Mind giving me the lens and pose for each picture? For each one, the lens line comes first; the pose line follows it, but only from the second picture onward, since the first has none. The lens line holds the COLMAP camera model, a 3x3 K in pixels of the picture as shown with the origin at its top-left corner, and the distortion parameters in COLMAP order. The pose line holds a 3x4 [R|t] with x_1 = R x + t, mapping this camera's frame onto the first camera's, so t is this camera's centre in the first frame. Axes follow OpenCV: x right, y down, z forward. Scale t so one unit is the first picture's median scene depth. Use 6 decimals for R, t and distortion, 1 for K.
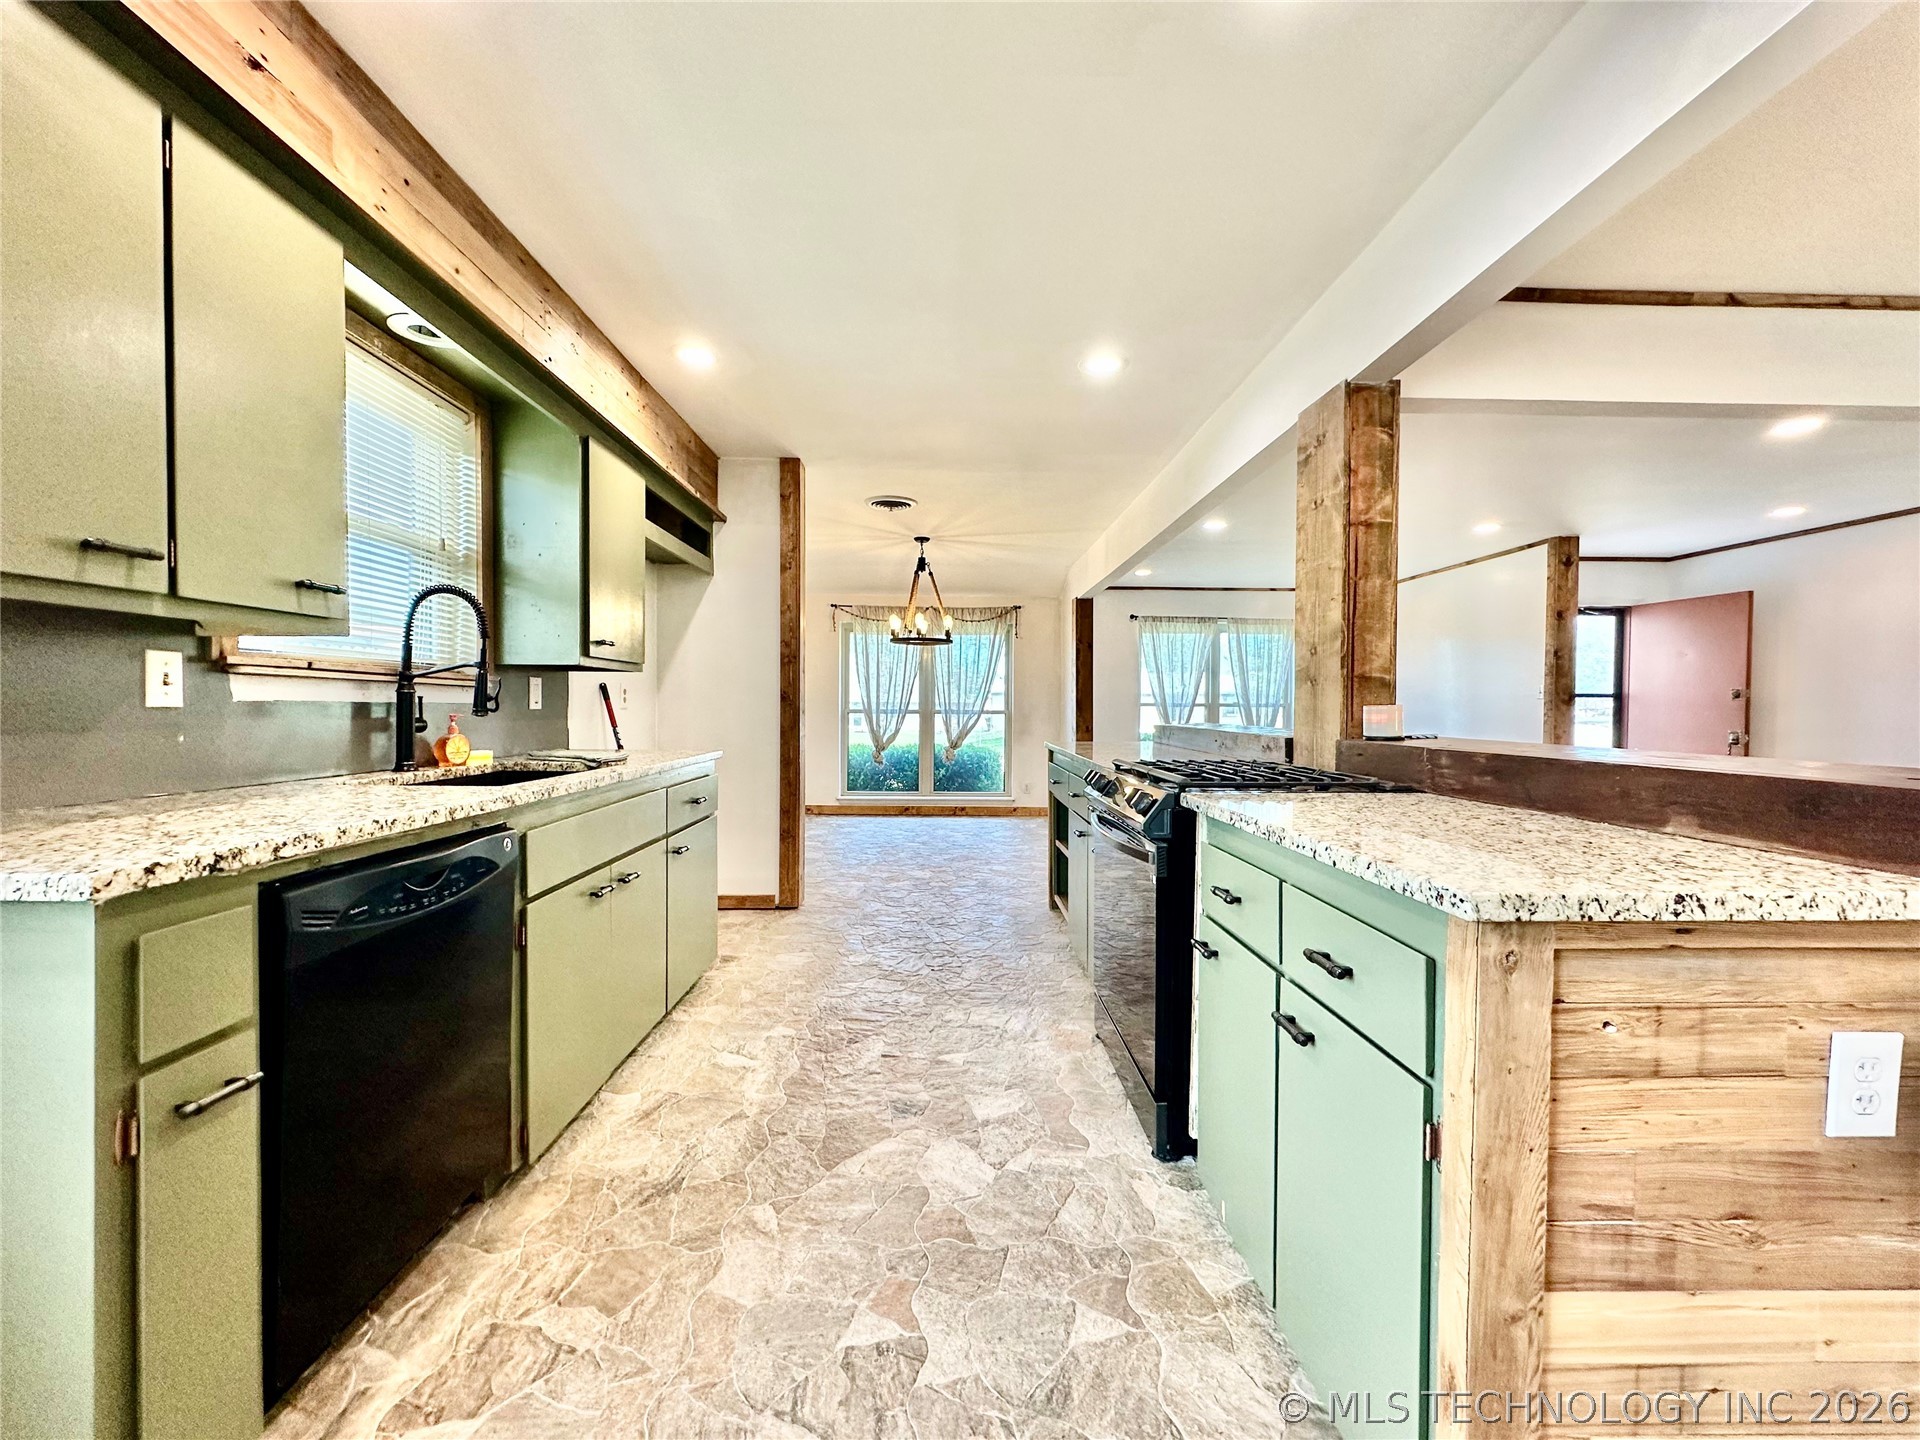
lens RADIAL K [[762.3, 0, 960.4], [0, 762.3, 719.7], [0, 0, 1]] dist [-0.001361, 0.000472]
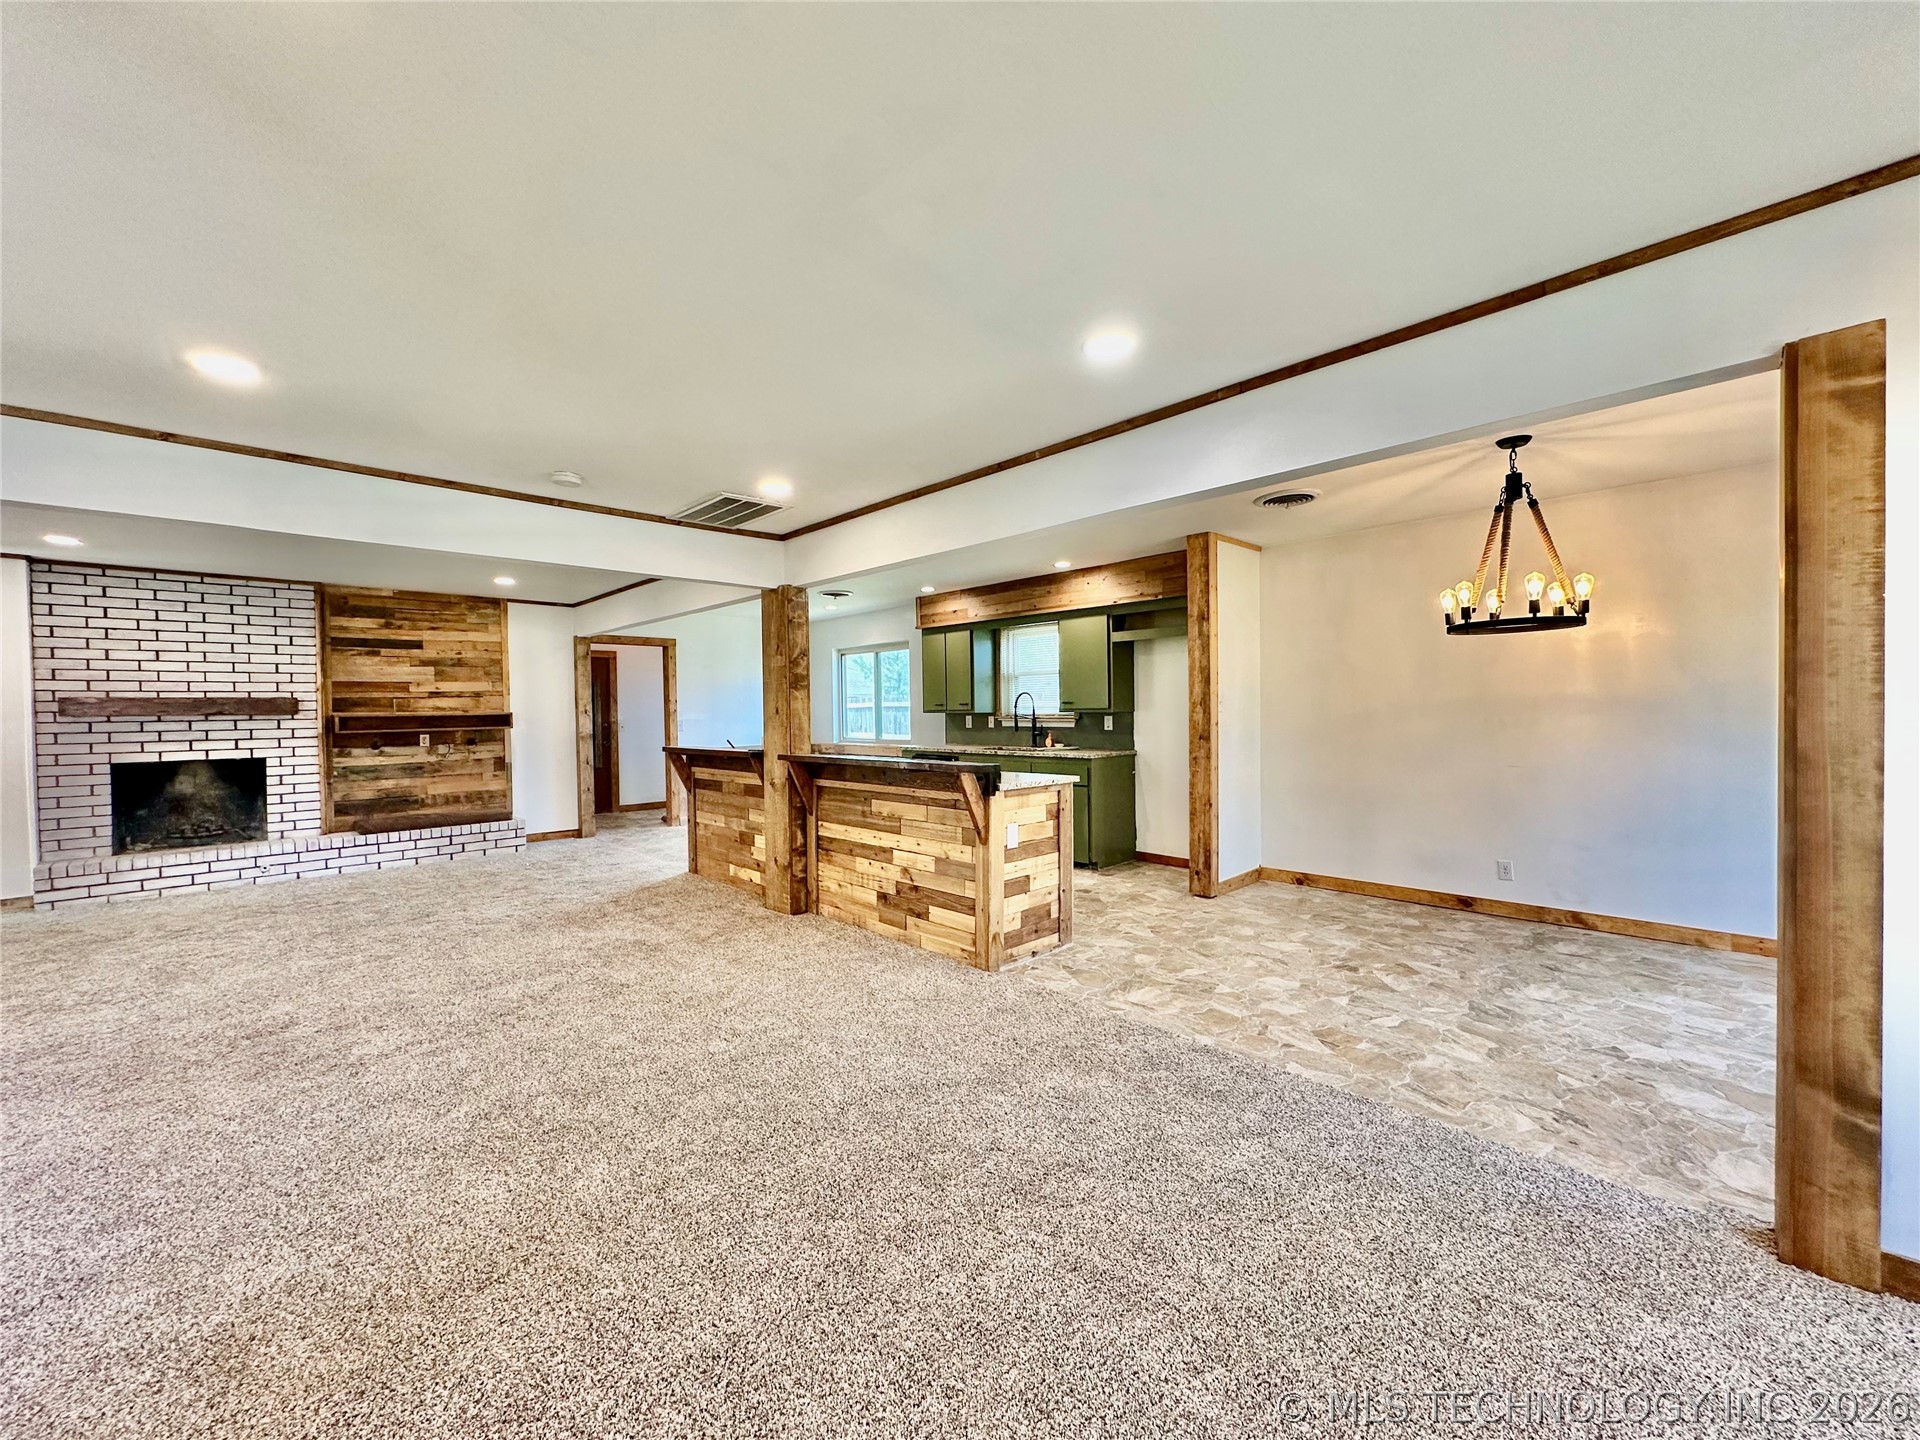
lens RADIAL K [[762.3, 0, 960.1], [0, 762.3, 720.1], [0, 0, 1]] dist [-0.001361, 0.000472]
pose [[-0.735056, 0.015012, -0.677840, 1.250793], [-0.001947, 0.999704, 0.024252, -0.093475], [0.678003, 0.019146, -0.734810, 2.280302]]
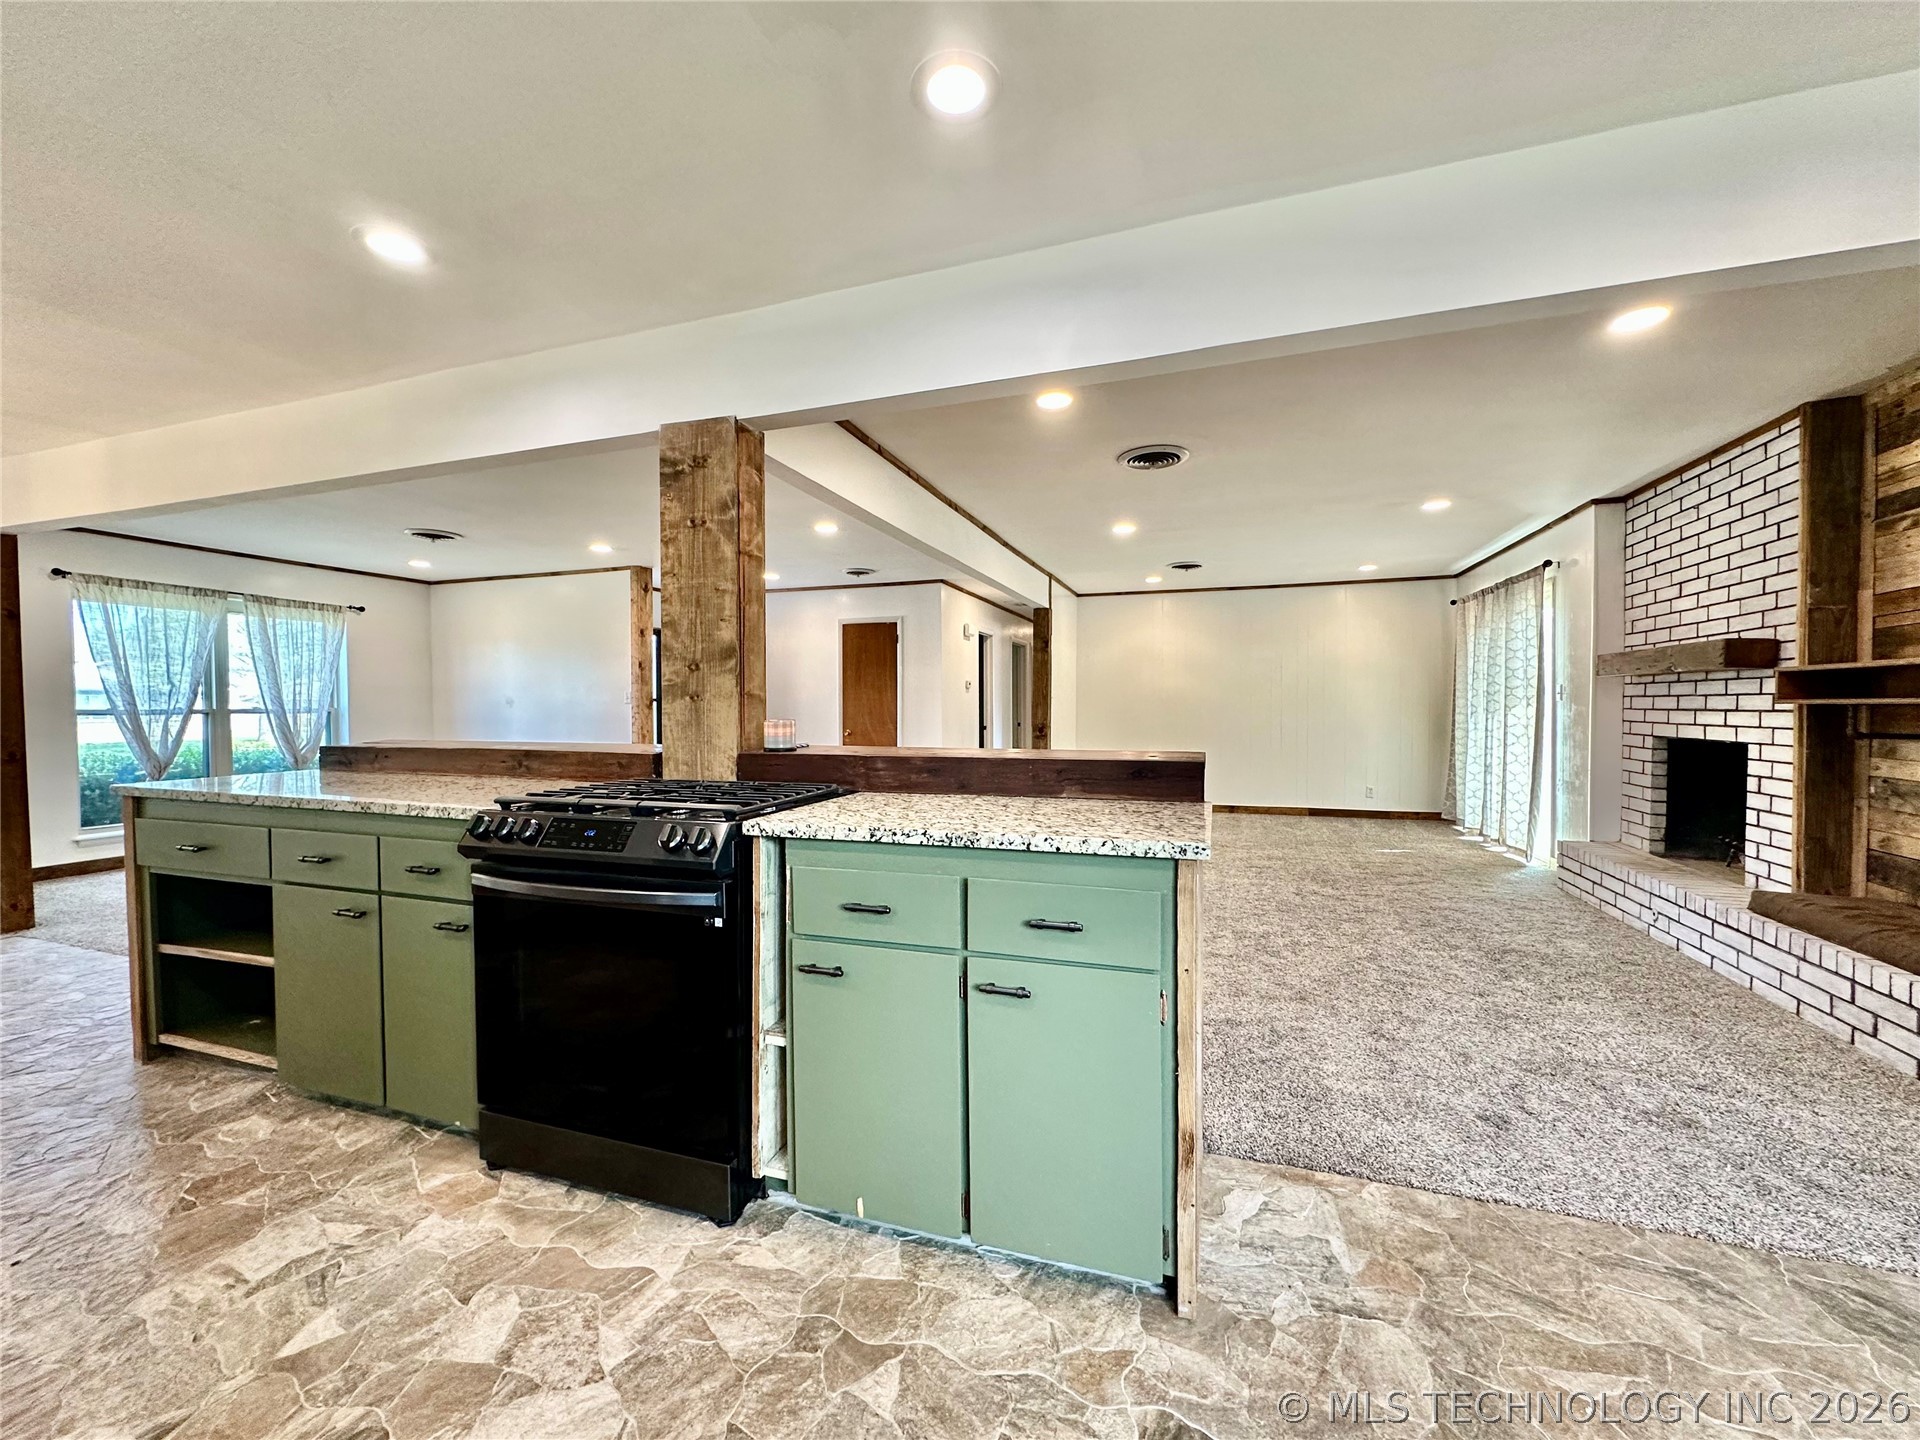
lens RADIAL K [[762.3, 0, 960.1], [0, 762.3, 720.7], [0, 0, 1]] dist [-0.001361, 0.000472]
pose [[0.342626, -0.025513, 0.939125, -0.303055], [0.022307, 0.999570, 0.019016, -0.024516], [-0.939207, 0.014434, 0.343048, 0.259247]]
